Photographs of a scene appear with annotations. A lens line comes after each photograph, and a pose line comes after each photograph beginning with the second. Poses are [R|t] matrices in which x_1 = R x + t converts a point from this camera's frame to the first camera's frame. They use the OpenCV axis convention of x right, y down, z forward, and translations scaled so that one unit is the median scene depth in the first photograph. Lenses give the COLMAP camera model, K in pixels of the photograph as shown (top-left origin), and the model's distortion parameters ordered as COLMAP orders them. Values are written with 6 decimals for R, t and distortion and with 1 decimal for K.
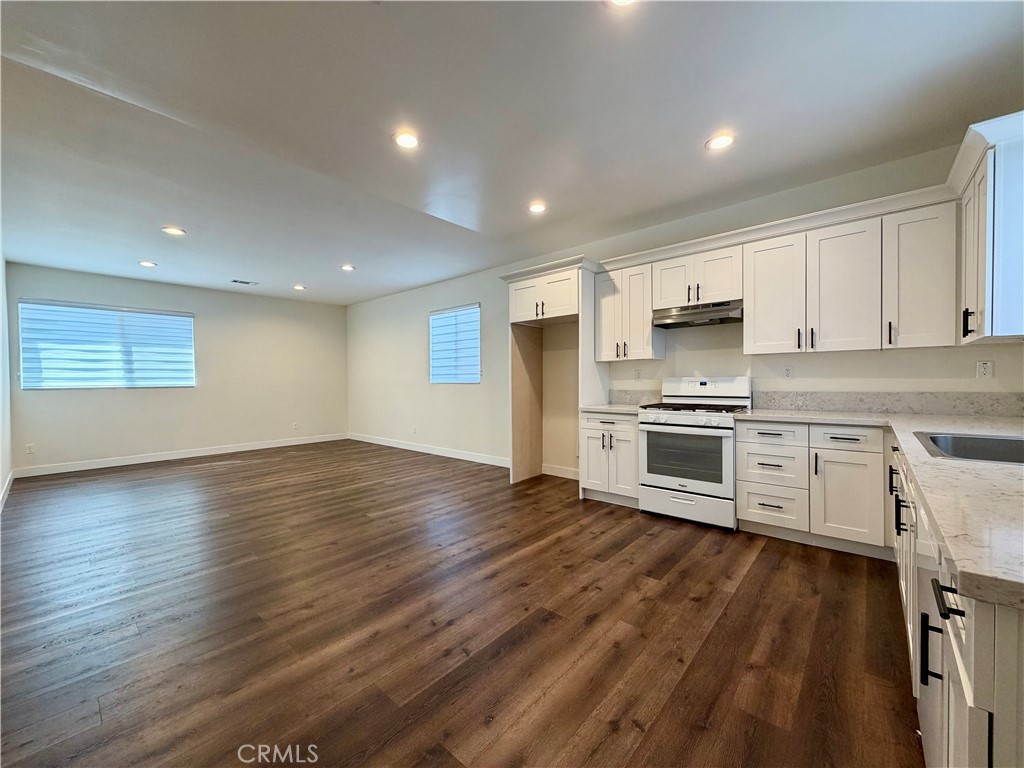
lens RADIAL K [[408.0, 0, 514.2], [0, 408.0, 386.7], [0, 0, 1]] dist [-0.000889, 0.000185]
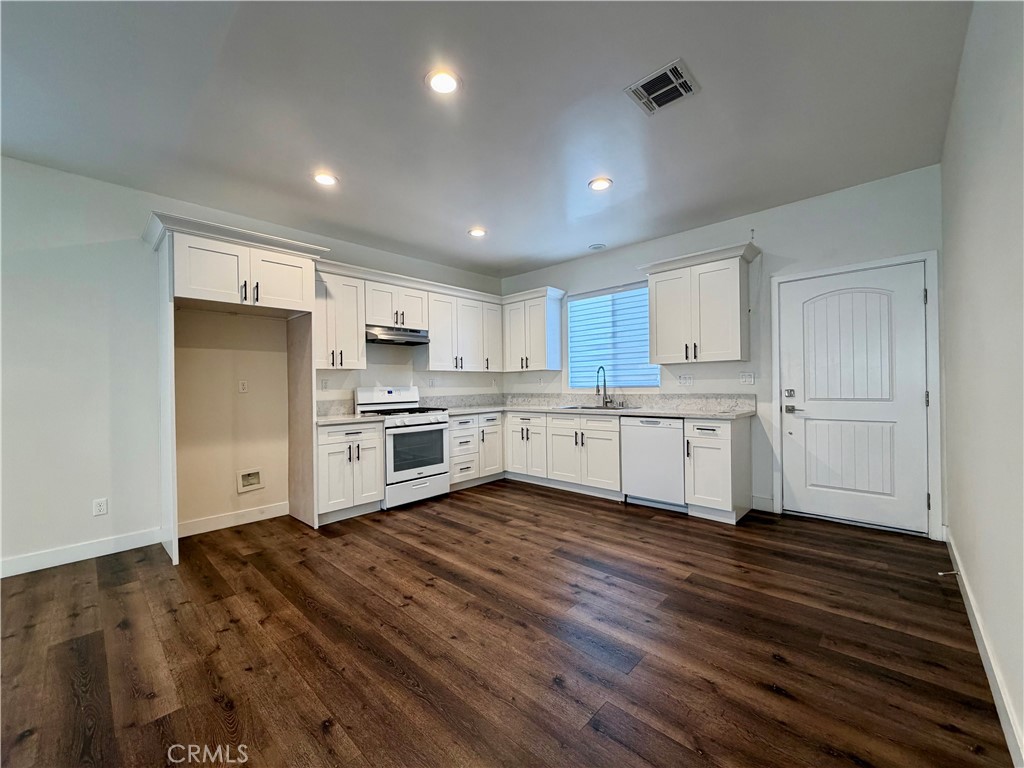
lens RADIAL K [[408.0, 0, 507.4], [0, 408.0, 386.5], [0, 0, 1]] dist [-0.000889, 0.000185]
pose [[0.036627, 0.007743, 0.999299, -0.815578], [0.032098, 0.999445, -0.008920, -0.002601], [-0.998813, 0.032402, 0.036358, 0.675631]]
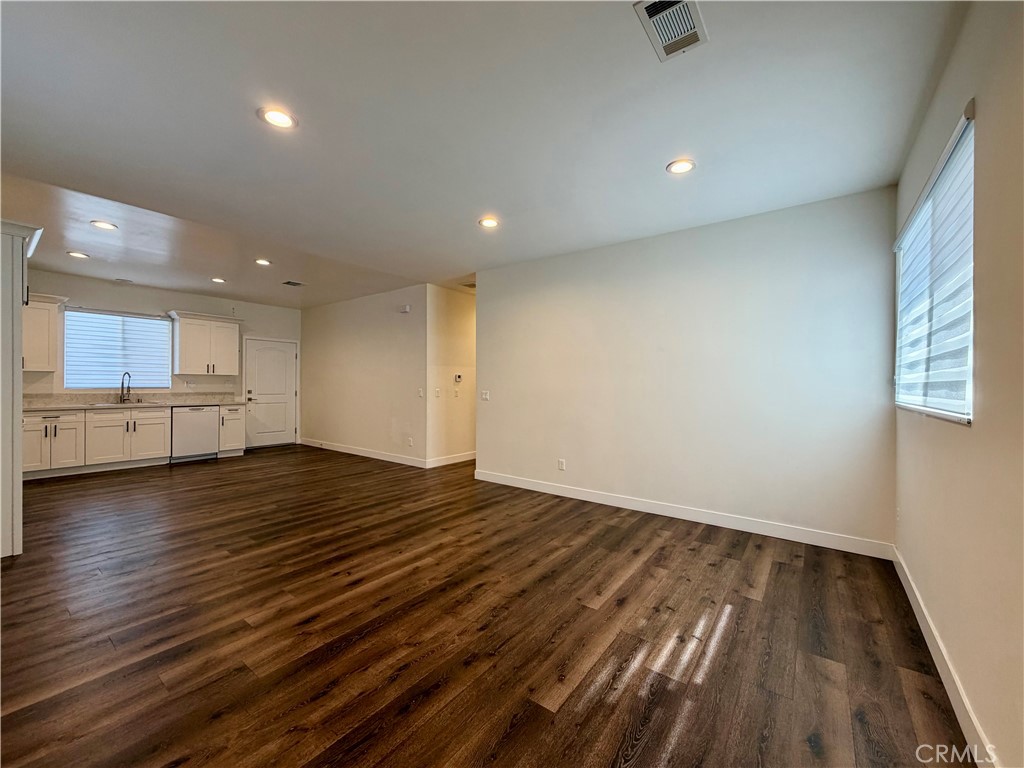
lens RADIAL K [[408.0, 0, 512.2], [0, 408.0, 384.9], [0, 0, 1]] dist [-0.000889, 0.000185]
pose [[-0.996991, 0.003350, -0.077445, -0.999147], [0.002100, 0.999866, 0.016228, -0.042976], [0.077489, 0.016016, -0.996865, 2.345263]]
